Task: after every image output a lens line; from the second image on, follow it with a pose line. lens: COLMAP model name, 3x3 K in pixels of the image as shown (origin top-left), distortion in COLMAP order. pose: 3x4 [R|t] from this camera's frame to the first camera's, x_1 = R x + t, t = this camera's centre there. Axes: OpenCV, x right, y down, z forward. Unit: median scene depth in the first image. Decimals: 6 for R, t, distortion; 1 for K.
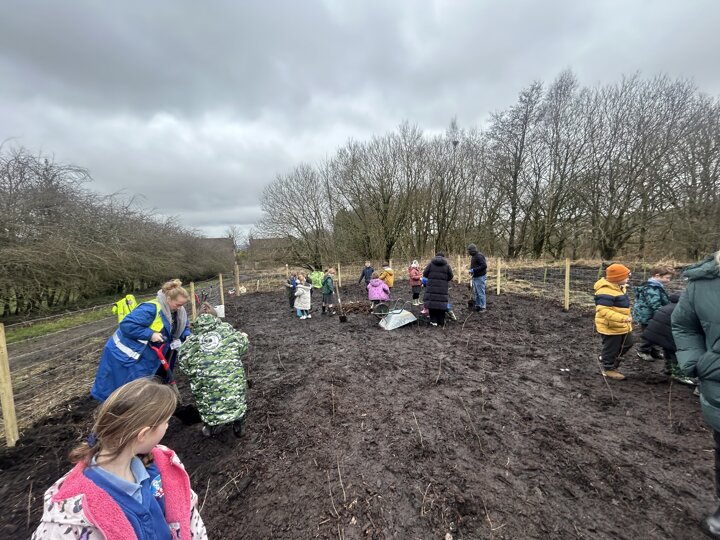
lens RADIAL K [[289.7, 0, 361.3], [0, 289.7, 272.4], [0, 0, 1]] dist [-0.003861, 0.000014]
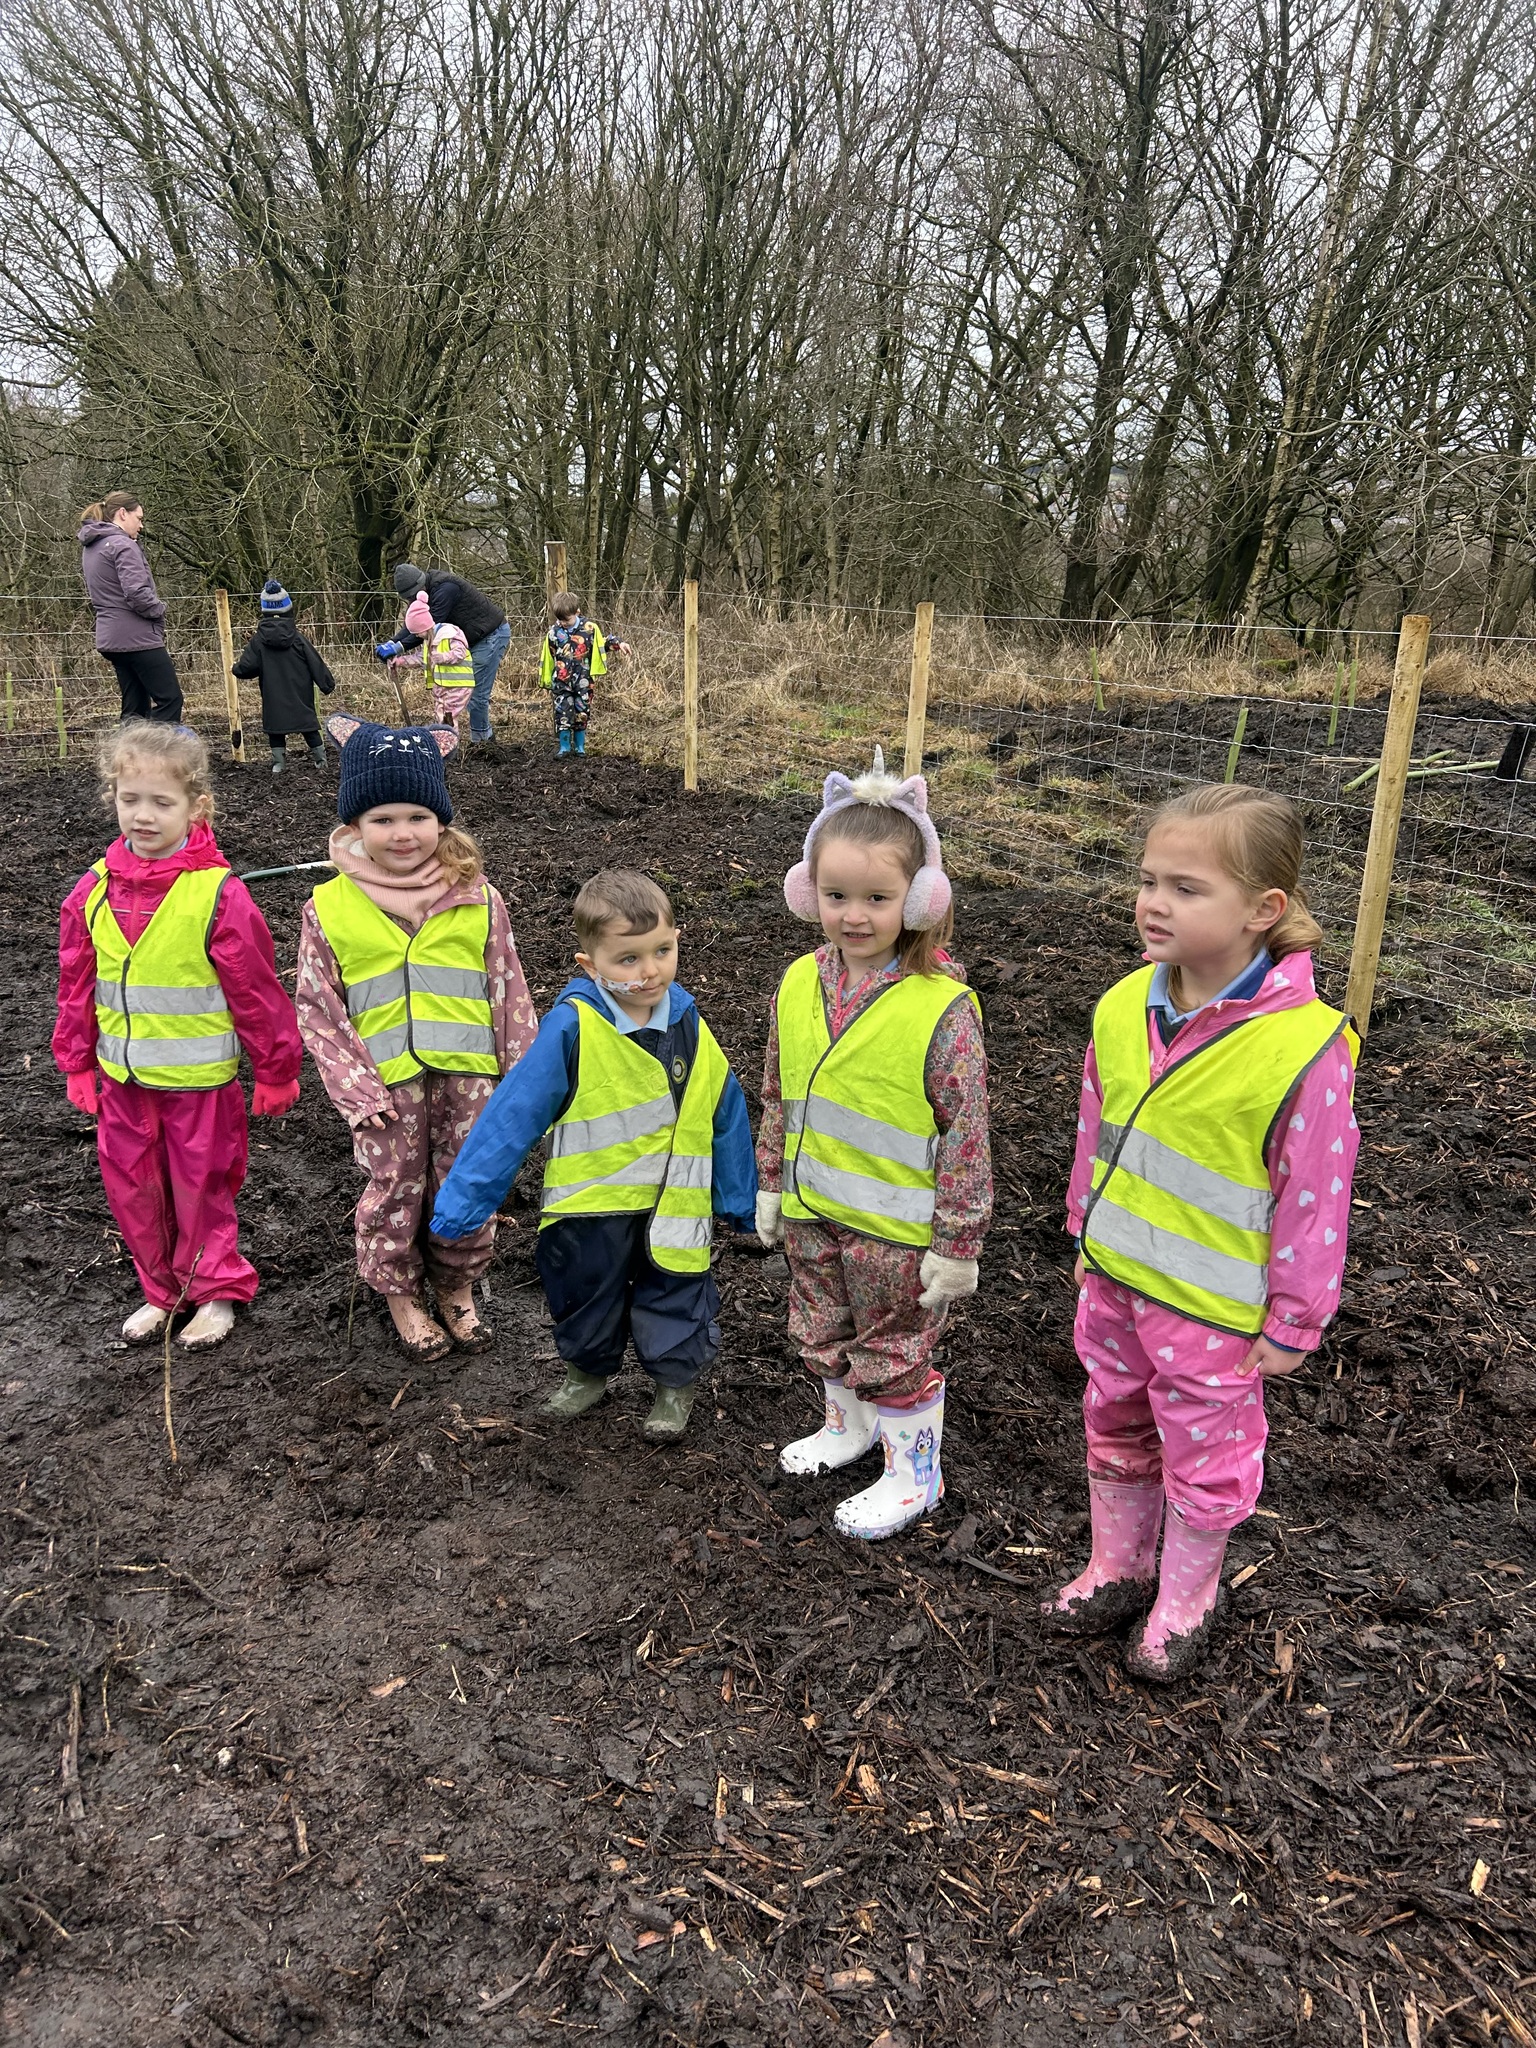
lens RADIAL K [[1537.6, 0, 757.4], [0, 1537.6, 1032.9], [0, 0, 1]] dist [0.043744, -0.036999]
pose [[0.965405, -0.017405, 0.260173, 0.182895], [-0.037872, 0.977830, 0.205945, -0.003156], [-0.257989, -0.208674, 0.943343, 0.275645]]
